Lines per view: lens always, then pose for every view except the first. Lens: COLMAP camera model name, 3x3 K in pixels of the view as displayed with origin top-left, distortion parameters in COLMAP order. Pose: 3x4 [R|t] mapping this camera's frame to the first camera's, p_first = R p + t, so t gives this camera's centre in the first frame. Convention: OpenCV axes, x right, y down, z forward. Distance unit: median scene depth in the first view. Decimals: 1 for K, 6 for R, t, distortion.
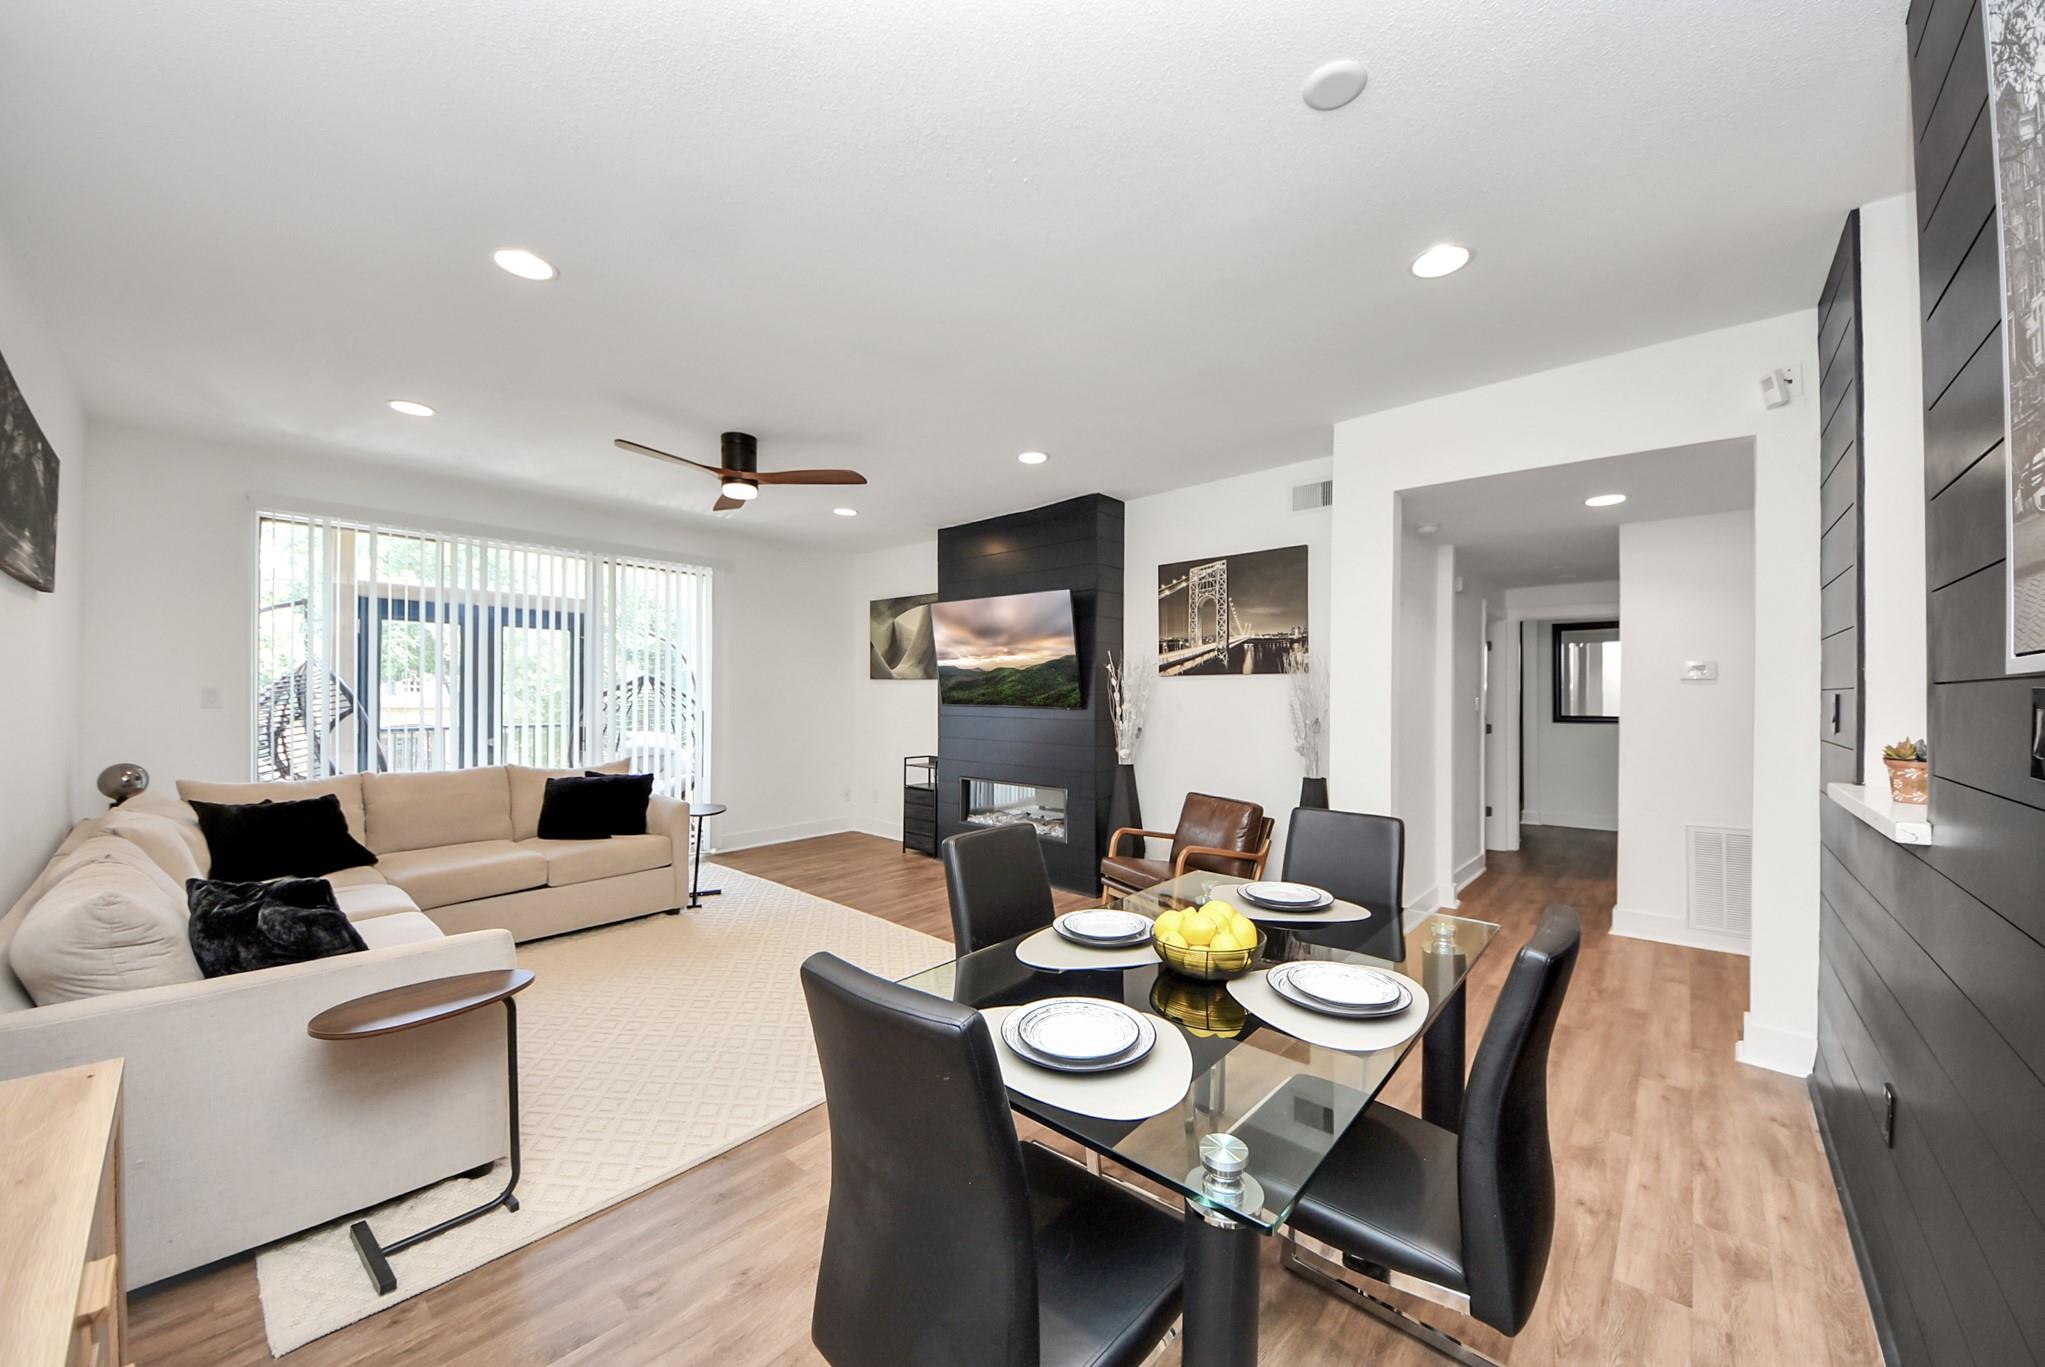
lens RADIAL K [[756.7, 0, 1029.6], [0, 756.7, 686.7], [0, 0, 1]] dist [0.010961, -0.009334]
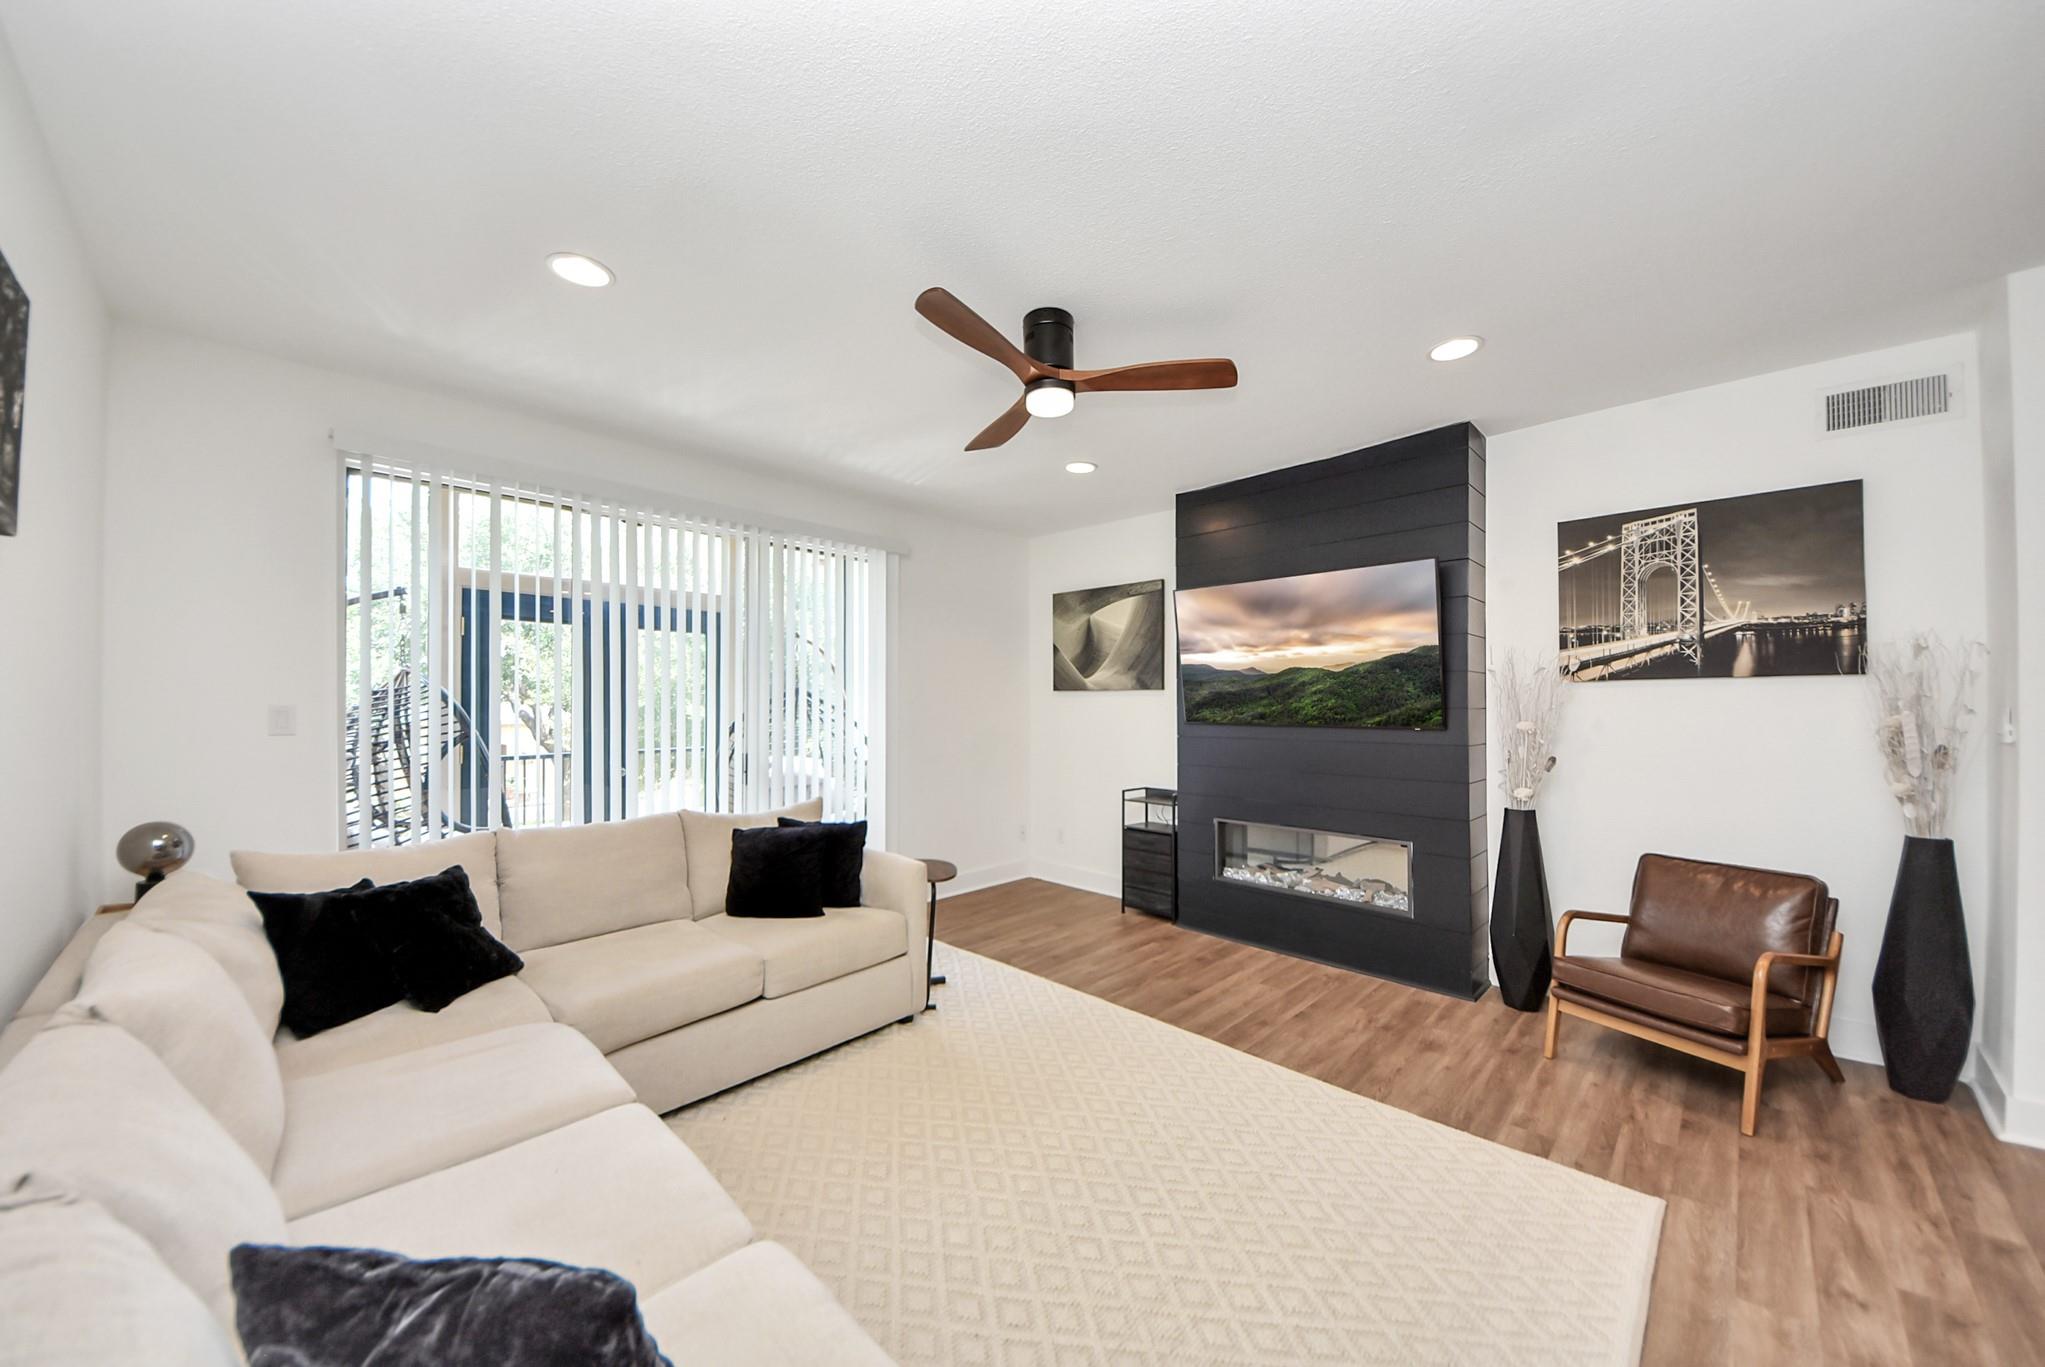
lens RADIAL K [[756.7, 0, 1020.3], [0, 756.7, 698.6], [0, 0, 1]] dist [0.010961, -0.009334]
pose [[0.998162, -0.006379, -0.060272, -0.307412], [0.006203, 0.999976, -0.003104, 0.000595], [0.060290, 0.002724, 0.998177, 0.291405]]
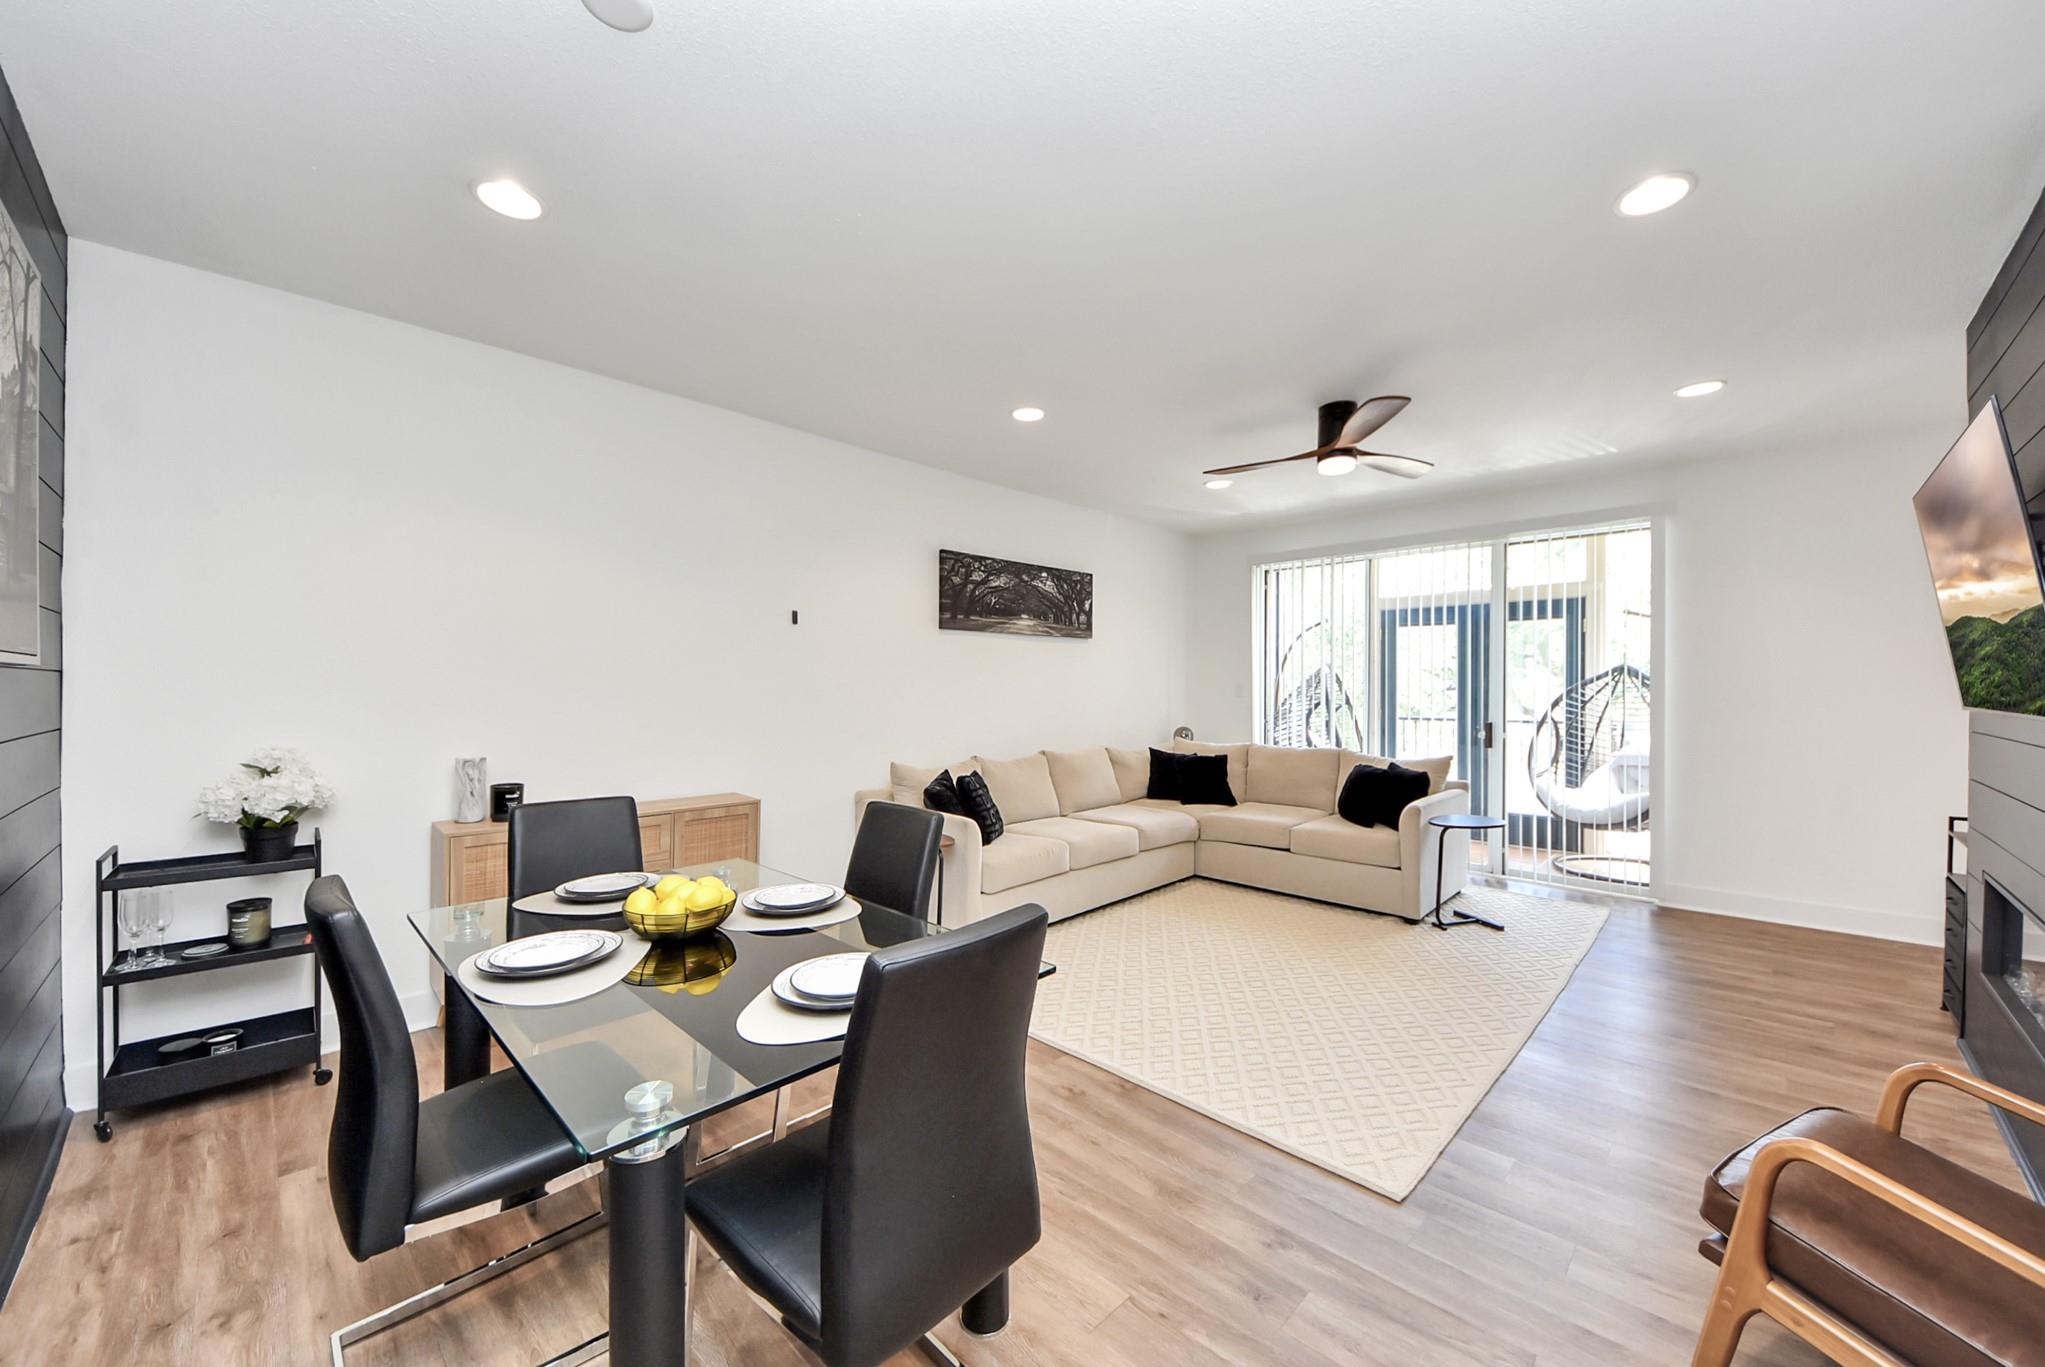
lens RADIAL K [[756.7, 0, 1013.7], [0, 756.7, 687.4], [0, 0, 1]] dist [0.010961, -0.009334]
pose [[-0.091694, -0.001408, -0.995786, 0.486531], [0.003823, 0.999991, -0.001766, 0.009398], [0.995780, -0.003969, -0.091688, 0.586548]]
